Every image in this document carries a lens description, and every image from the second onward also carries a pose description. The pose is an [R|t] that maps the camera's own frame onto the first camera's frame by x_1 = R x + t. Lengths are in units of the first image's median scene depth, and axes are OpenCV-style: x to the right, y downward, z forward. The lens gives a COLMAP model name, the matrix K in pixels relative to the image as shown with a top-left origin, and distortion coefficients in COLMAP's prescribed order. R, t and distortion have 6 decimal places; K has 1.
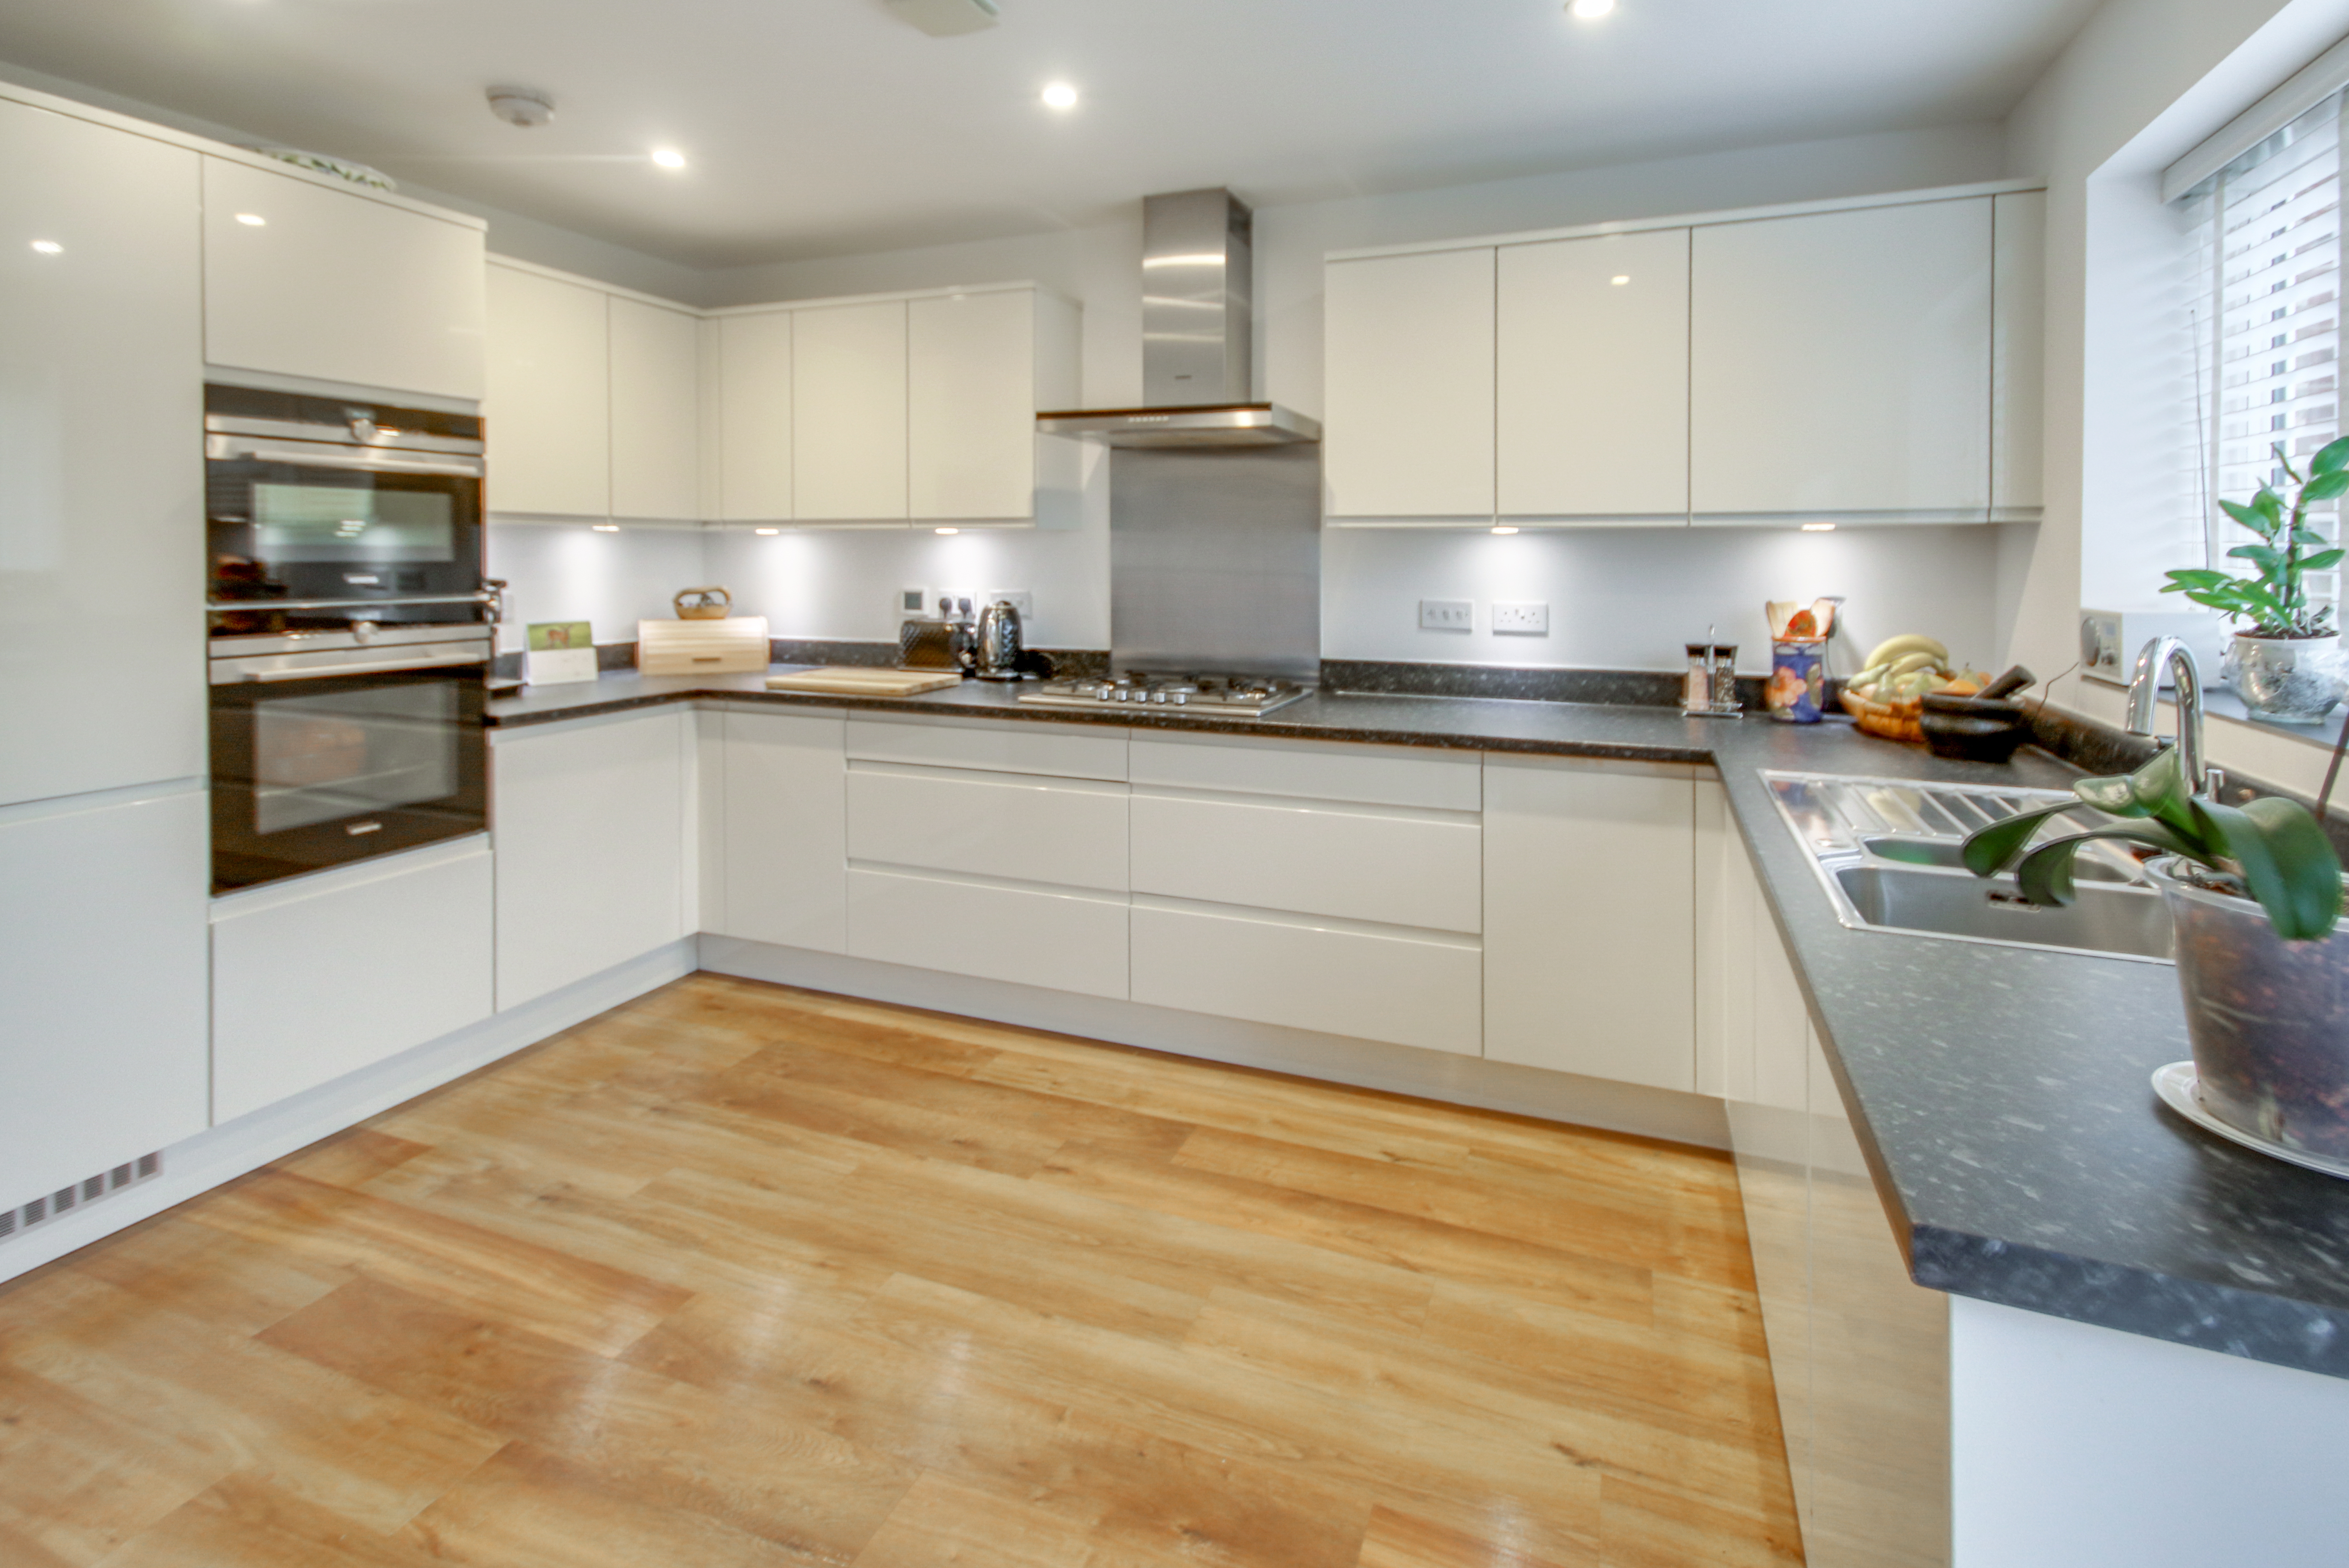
lens RADIAL K [[1175.1, 0, 1172.8], [0, 1175.1, 680.5], [0, 0, 1]] dist [-0.003162, -0.001434]
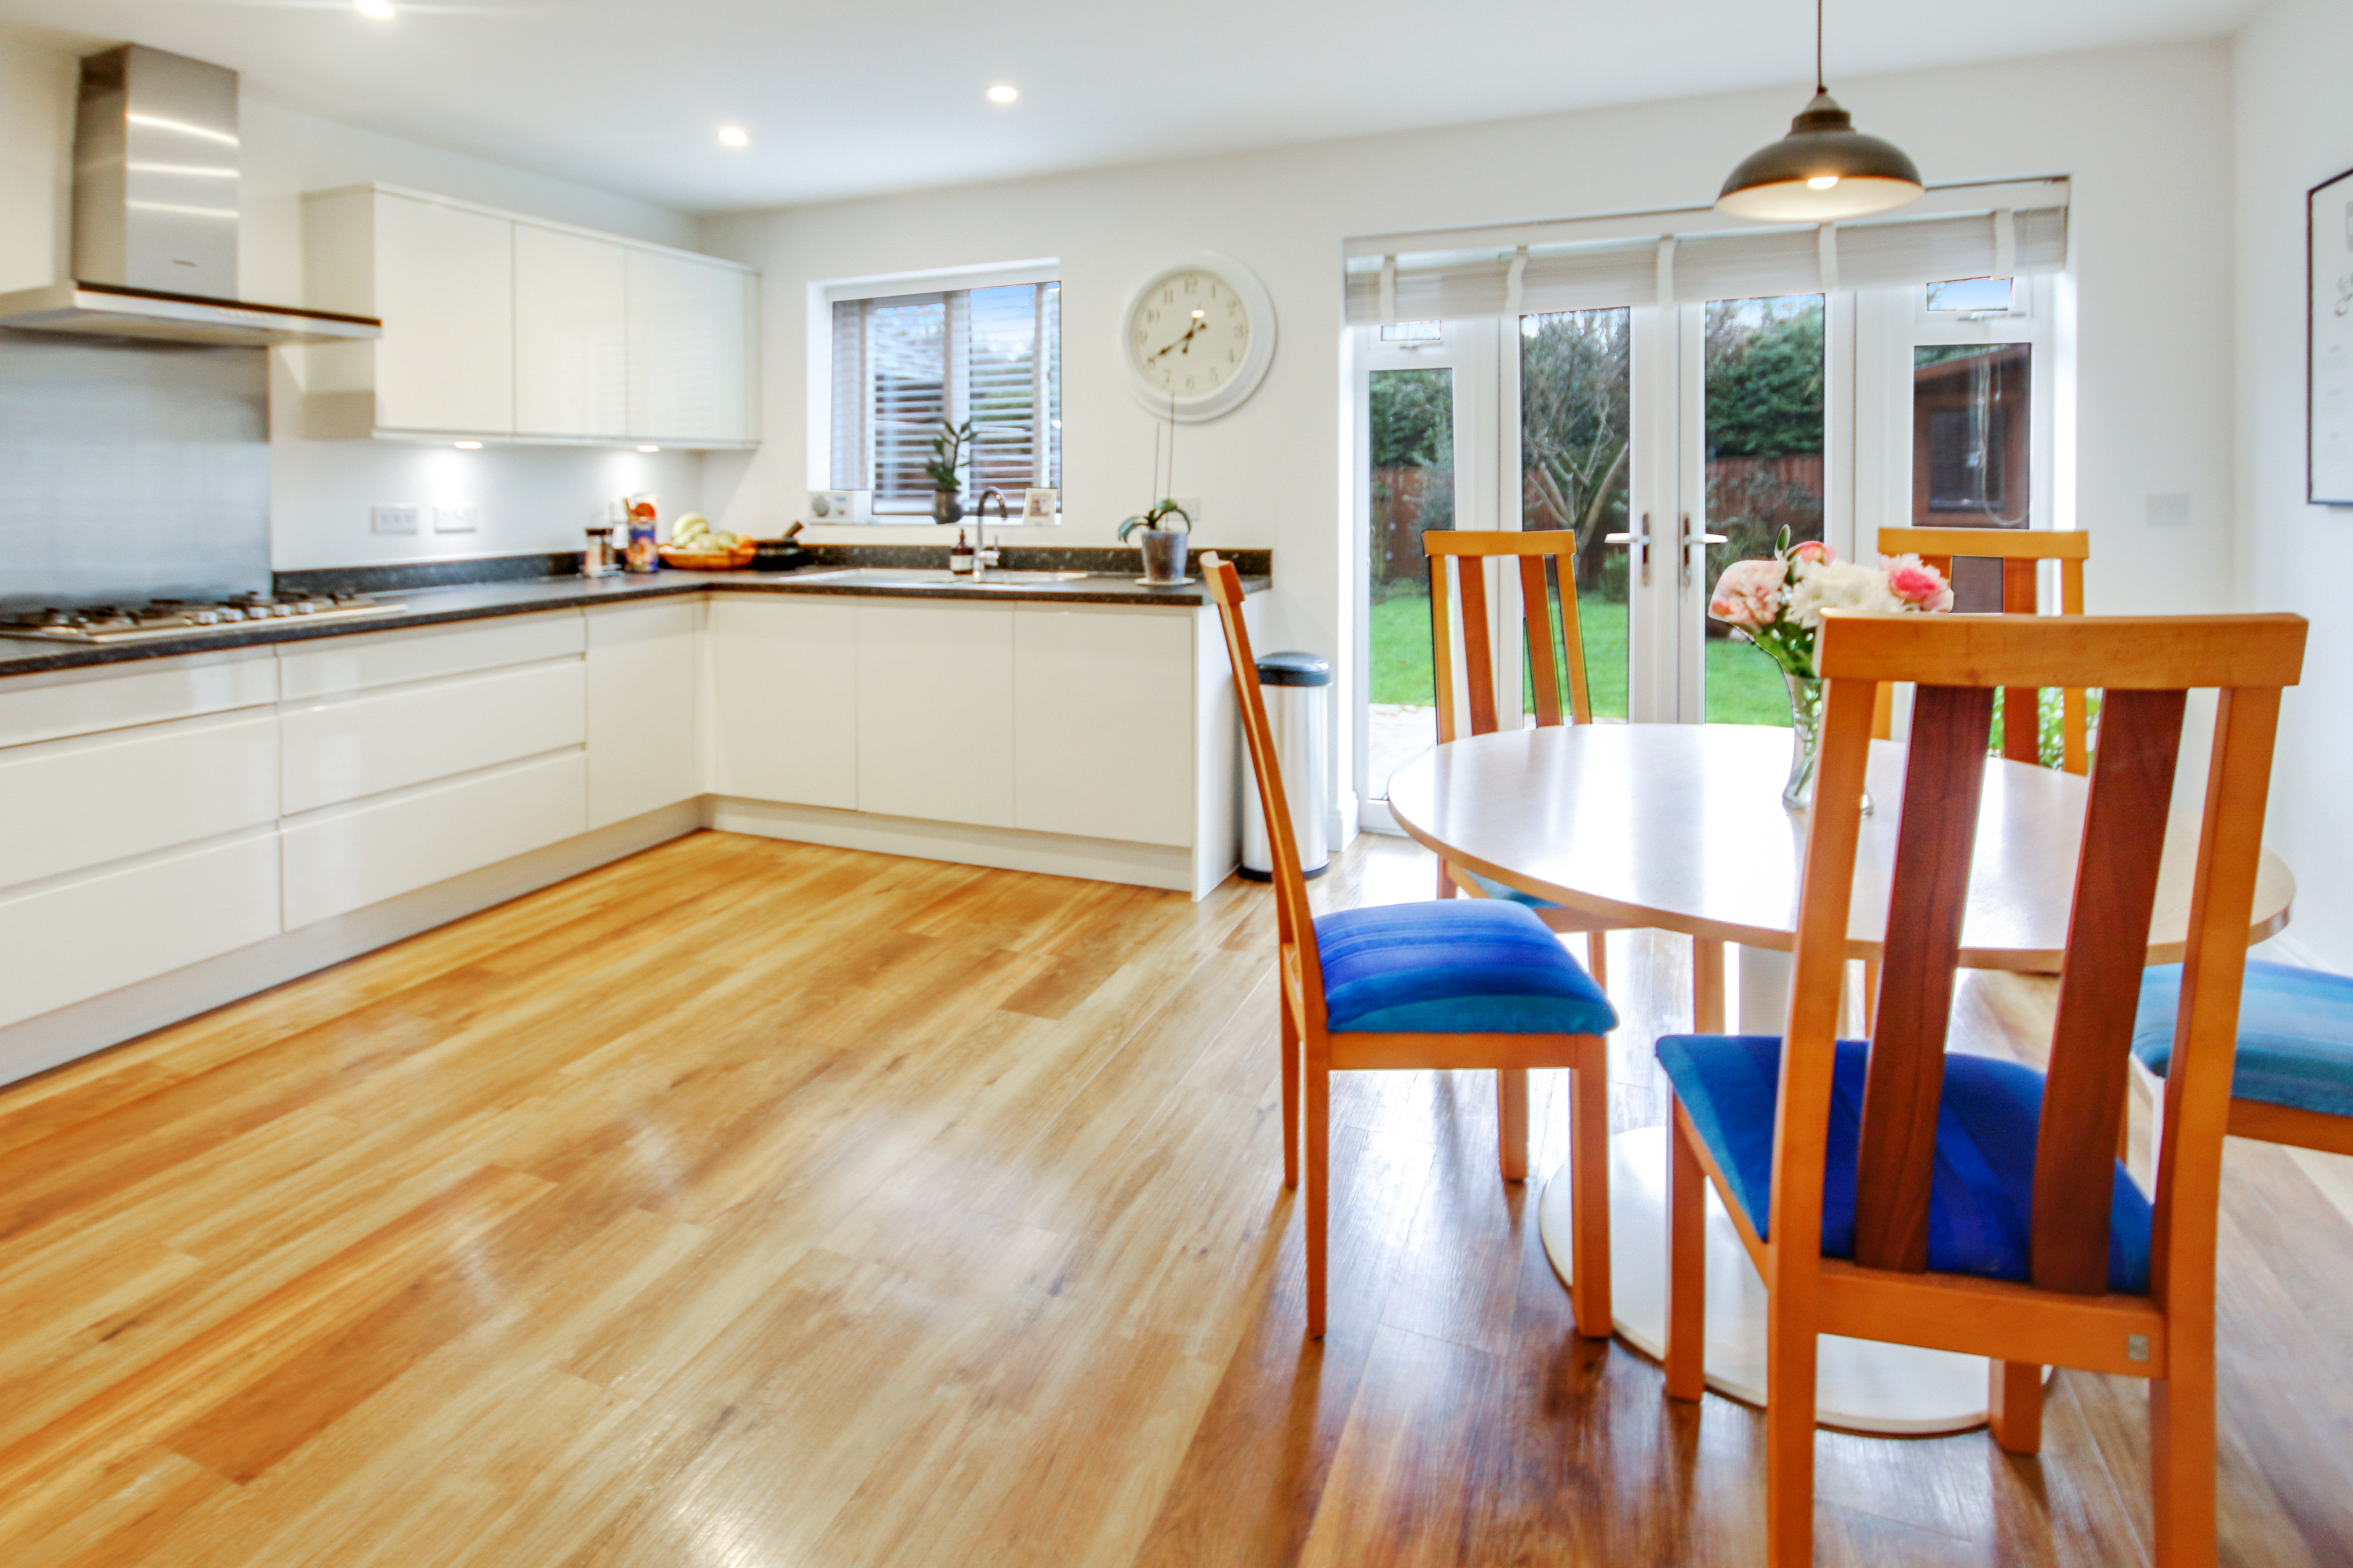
lens RADIAL K [[1145.7, 0, 1176.5], [0, 1145.7, 784.0], [0, 0, 1]] dist [0.040330, 0.000328]
pose [[0.027060, -0.269564, 0.962602, -1.045904], [0.119683, 0.956902, 0.264603, -0.020187], [-0.992443, 0.108047, 0.058156, 0.208283]]
